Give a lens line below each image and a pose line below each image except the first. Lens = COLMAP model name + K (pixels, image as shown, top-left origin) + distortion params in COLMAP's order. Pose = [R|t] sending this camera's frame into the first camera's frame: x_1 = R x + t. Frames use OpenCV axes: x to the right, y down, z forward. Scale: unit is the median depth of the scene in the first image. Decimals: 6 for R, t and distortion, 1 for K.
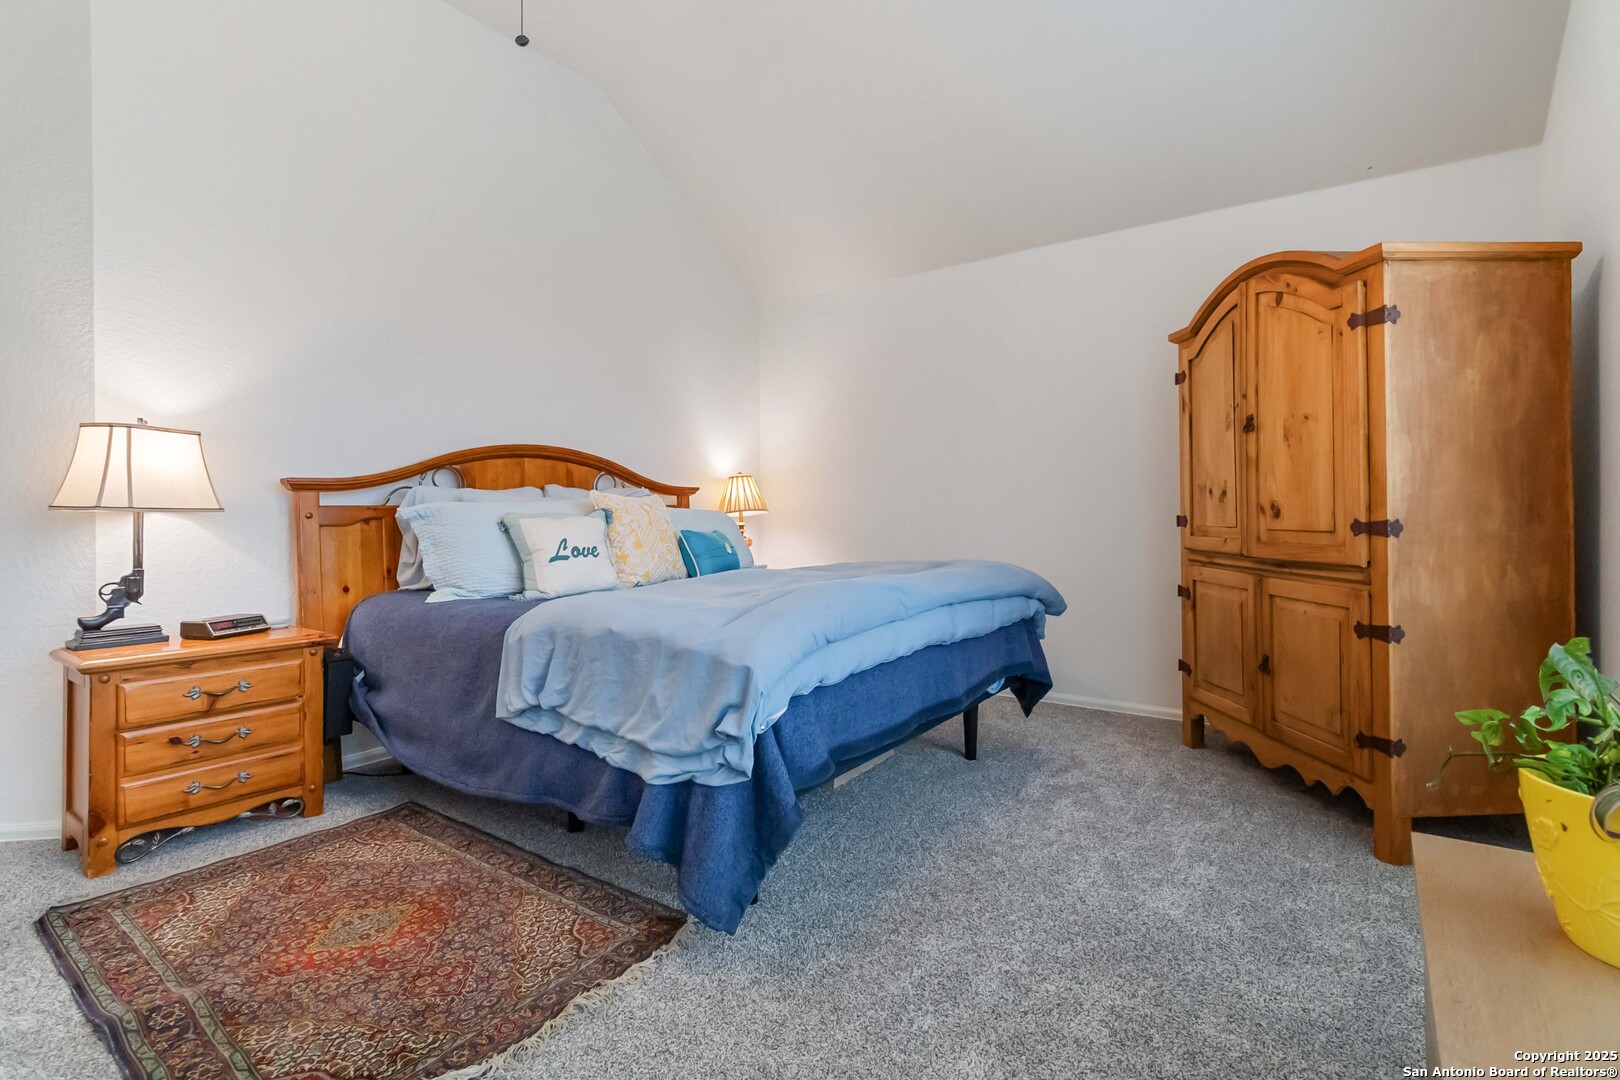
lens RADIAL K [[762.7, 0, 815.1], [0, 762.7, 509.8], [0, 0, 1]] dist [0.004669, 0.000631]
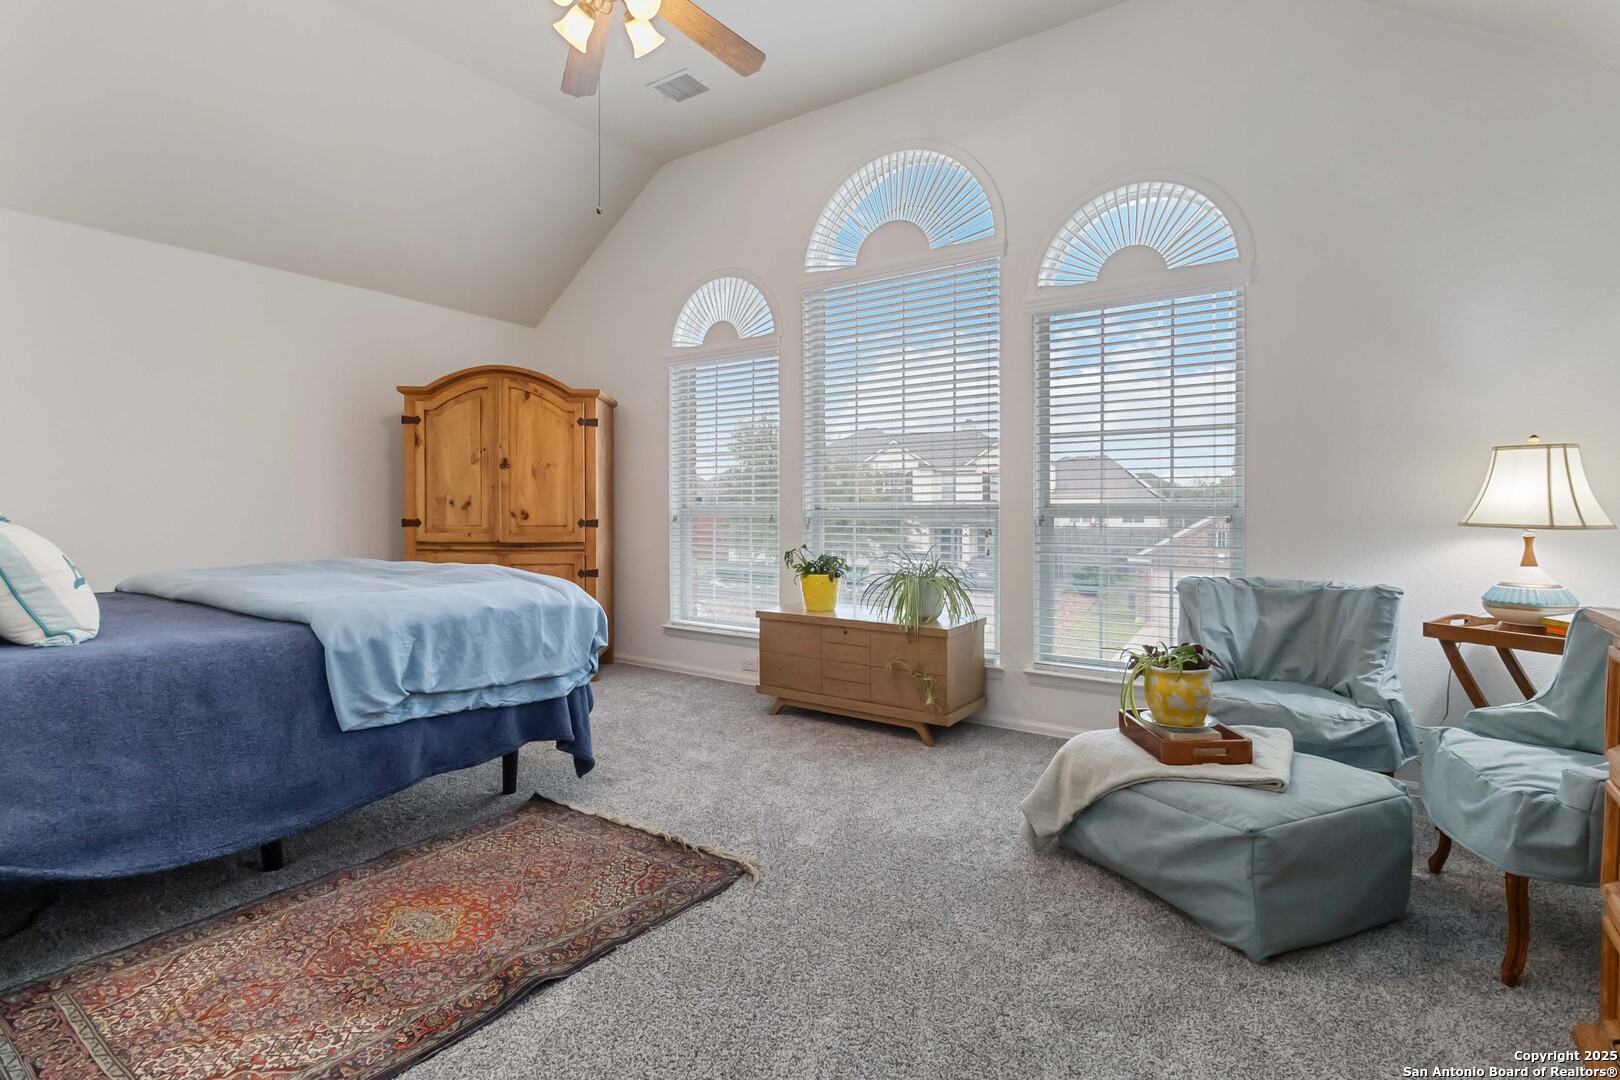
lens RADIAL K [[762.7, 0, 815.1], [0, 762.7, 509.8], [0, 0, 1]] dist [0.004669, 0.000631]
pose [[-0.011976, 0.006891, 0.999905, -1.319854], [0.000701, 0.999976, -0.006883, 0.001574], [-0.999928, 0.000618, -0.011981, 0.400890]]
